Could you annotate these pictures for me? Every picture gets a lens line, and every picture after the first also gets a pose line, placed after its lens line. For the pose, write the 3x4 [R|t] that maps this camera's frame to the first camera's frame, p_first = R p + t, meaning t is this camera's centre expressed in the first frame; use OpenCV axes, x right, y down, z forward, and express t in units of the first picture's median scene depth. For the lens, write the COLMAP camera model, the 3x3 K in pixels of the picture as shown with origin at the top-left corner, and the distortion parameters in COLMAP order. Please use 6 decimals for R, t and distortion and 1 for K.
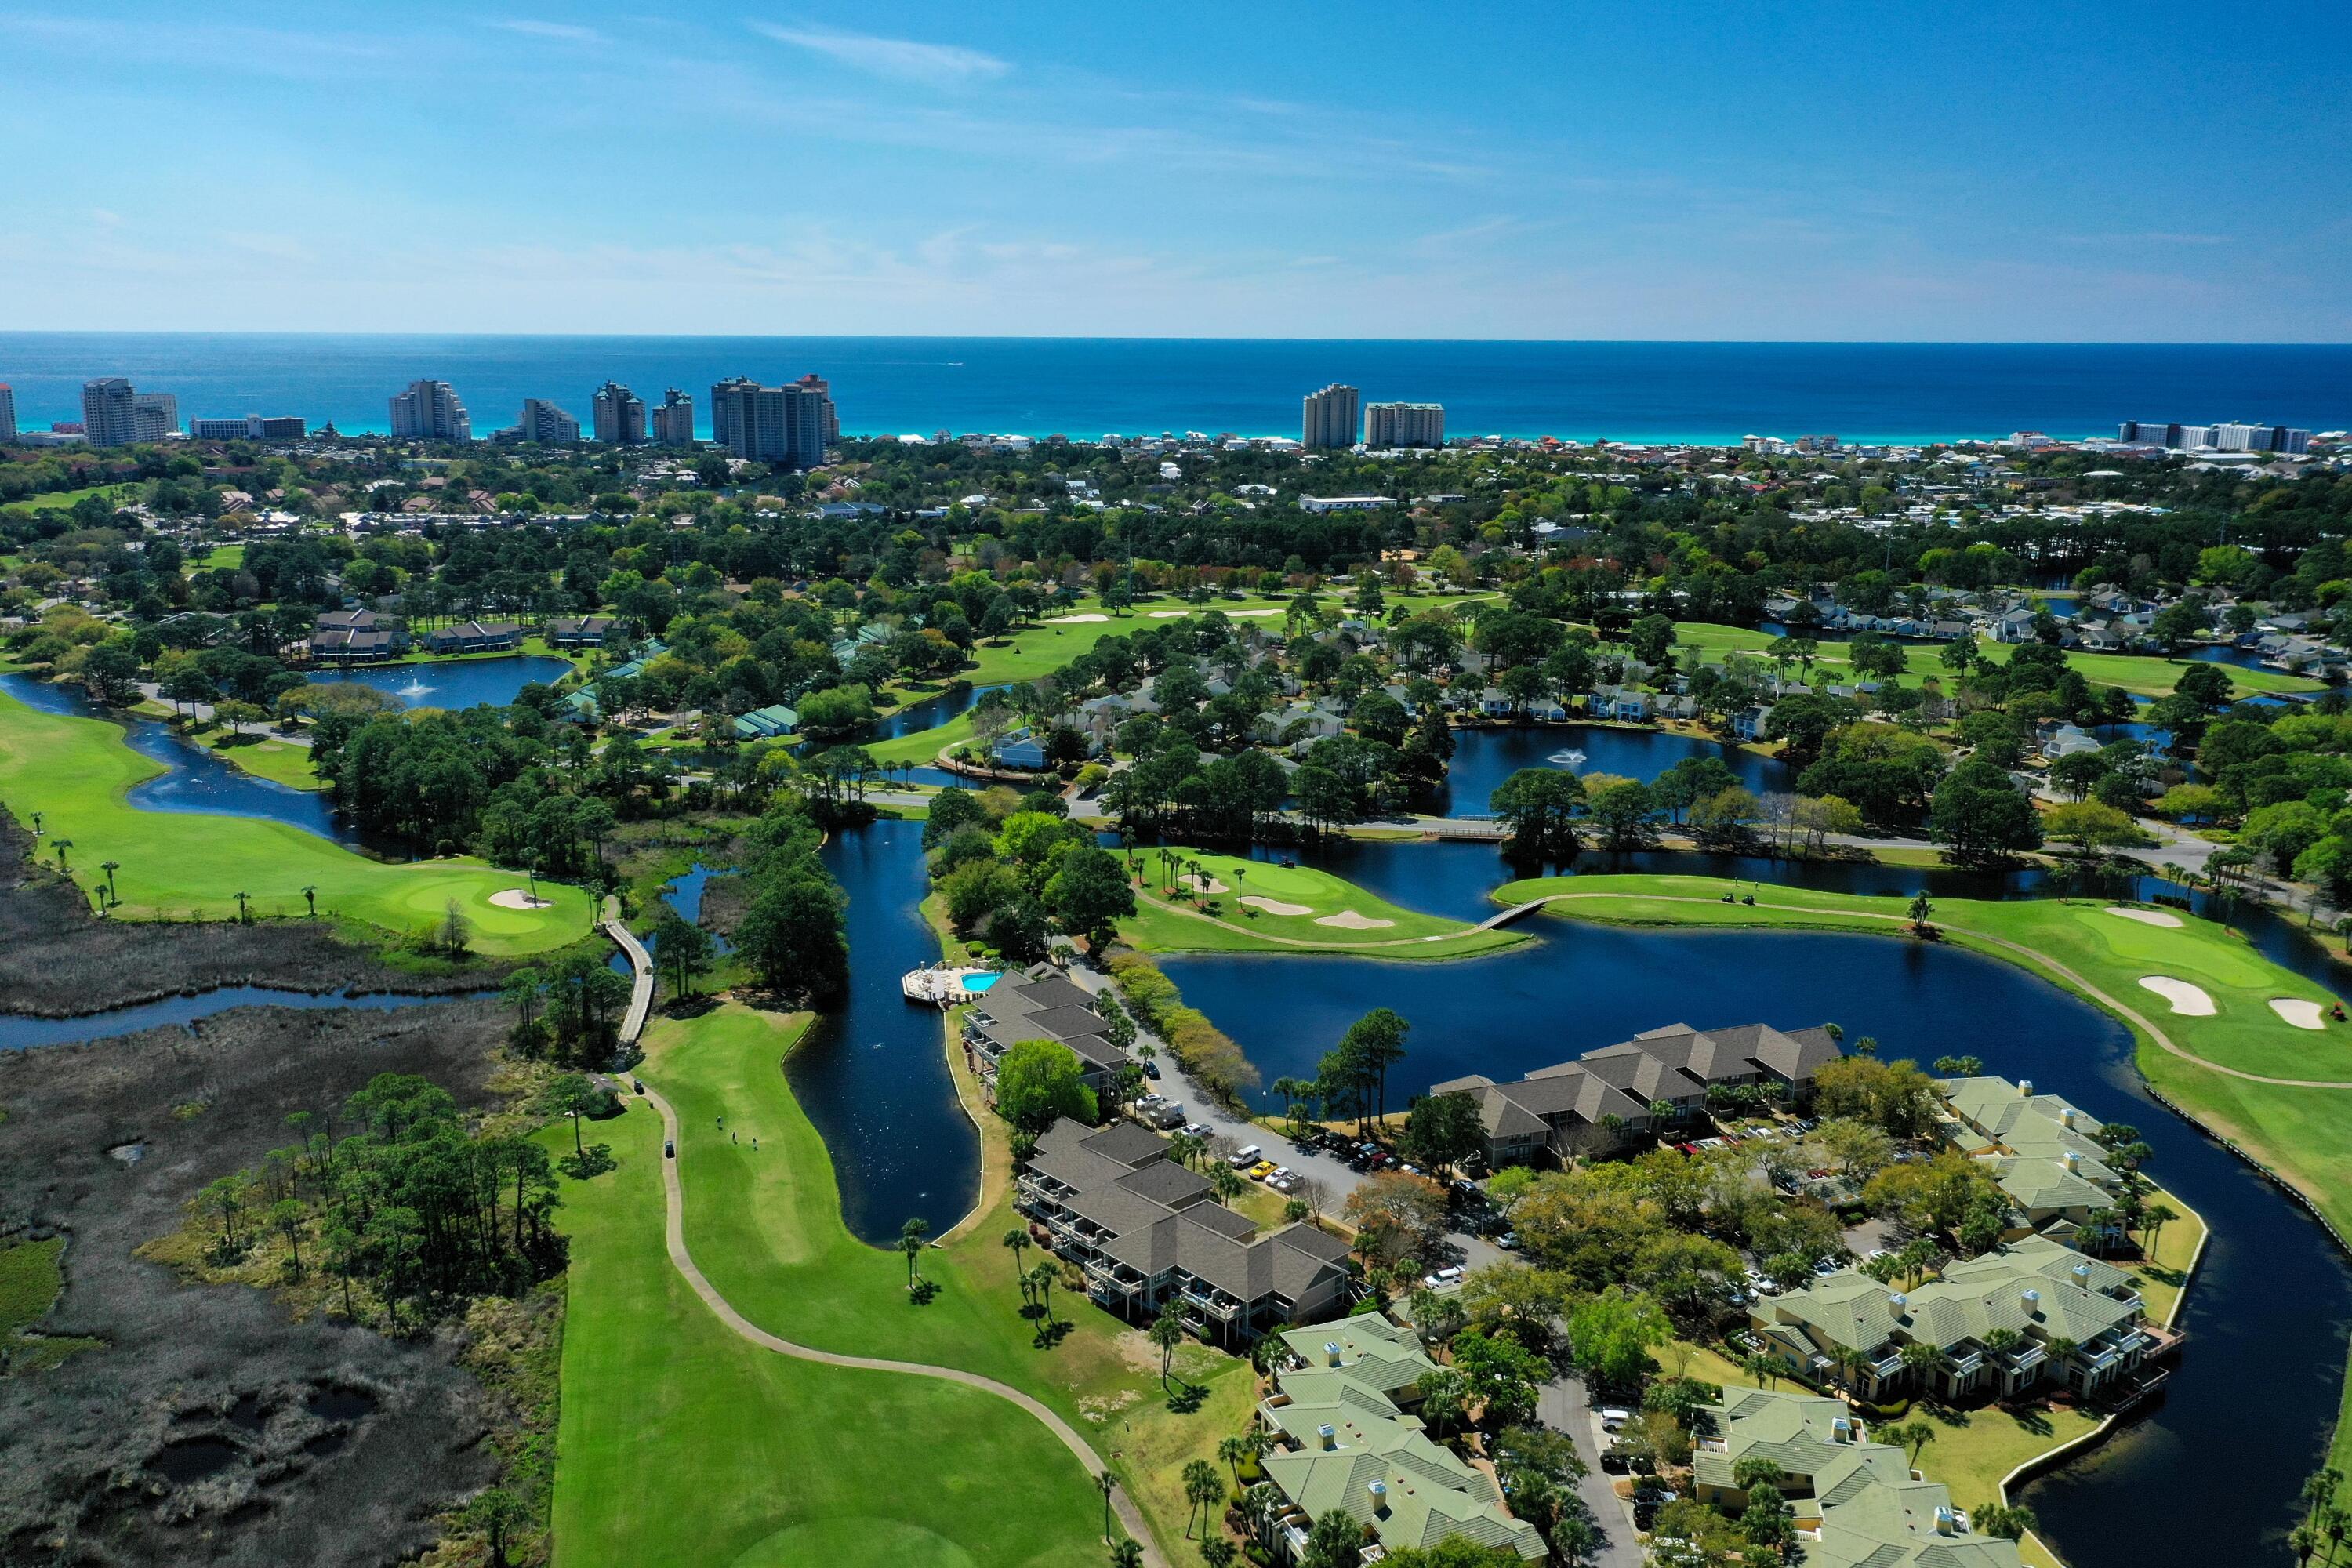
lens RADIAL K [[1849.3, 0, 1173.3], [0, 1849.3, 793.3], [0, 0, 1]] dist [0.006496, -0.006104]
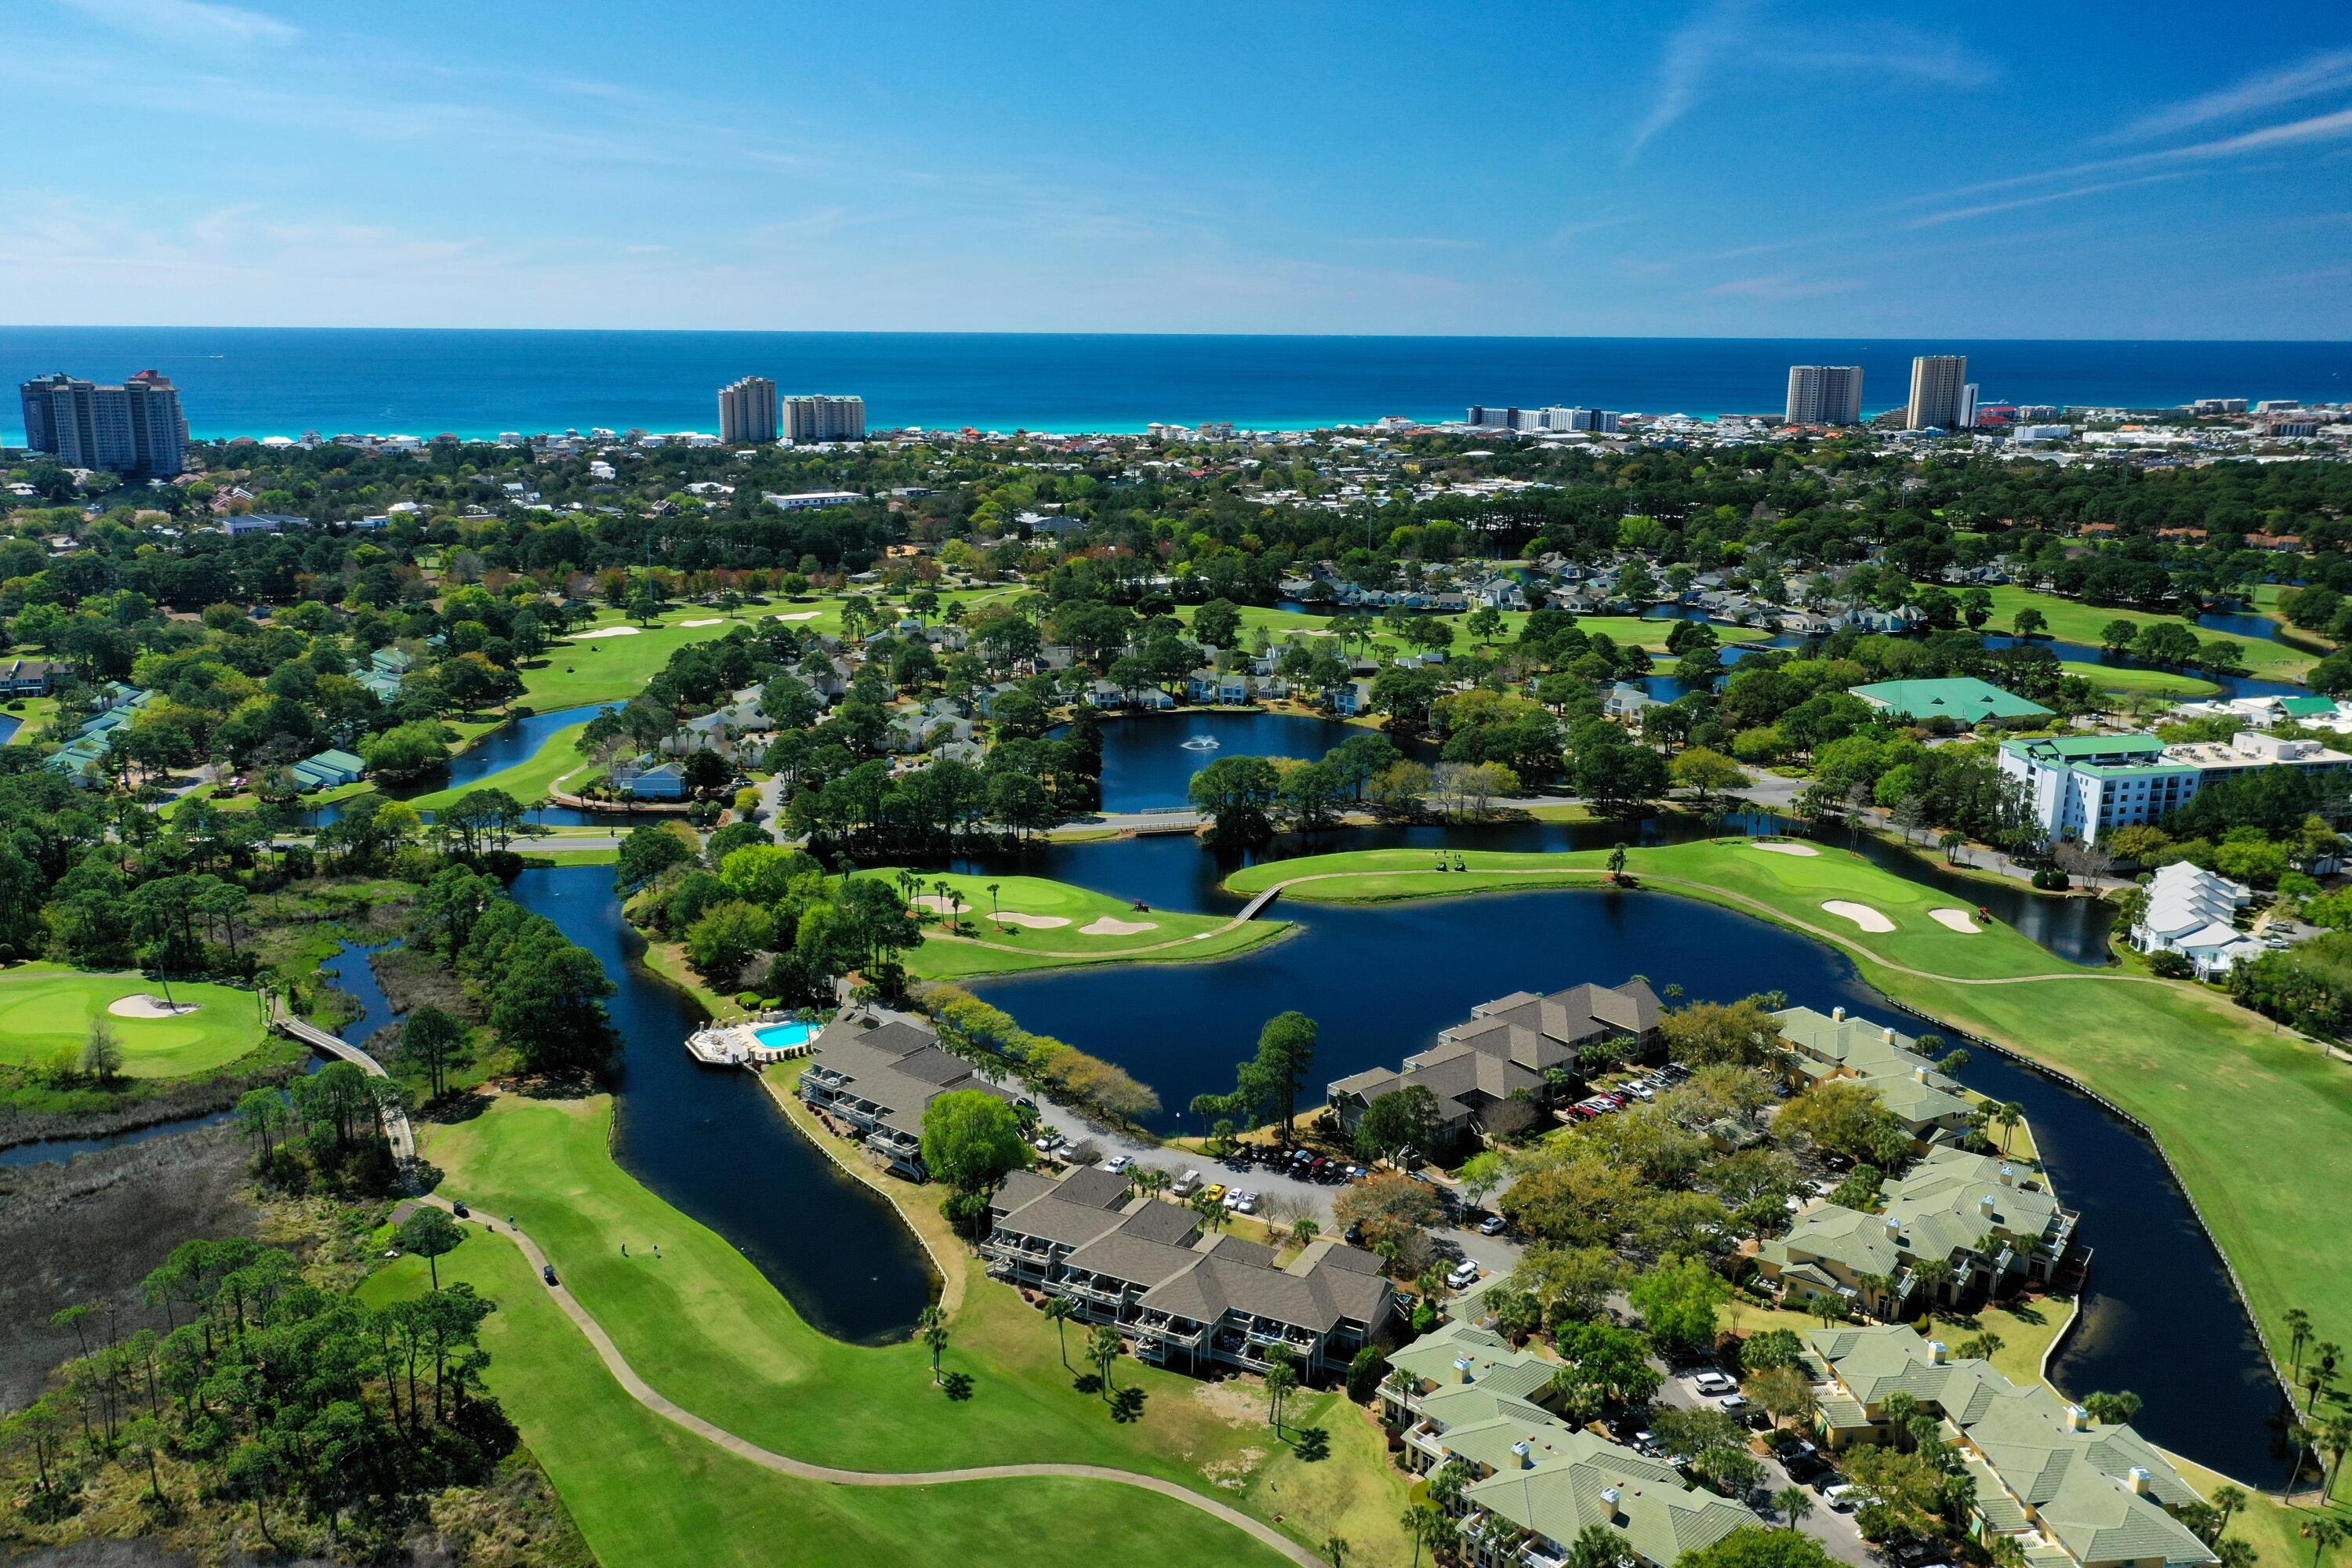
lens RADIAL K [[1849.3, 0, 1162.0], [0, 1849.3, 760.8], [0, 0, 1]] dist [0.006496, -0.006104]
pose [[0.940293, -0.075654, 0.331851, -0.174918], [0.079661, 0.996821, 0.001534, -0.016103], [-0.330912, 0.024993, 0.943331, 0.056190]]
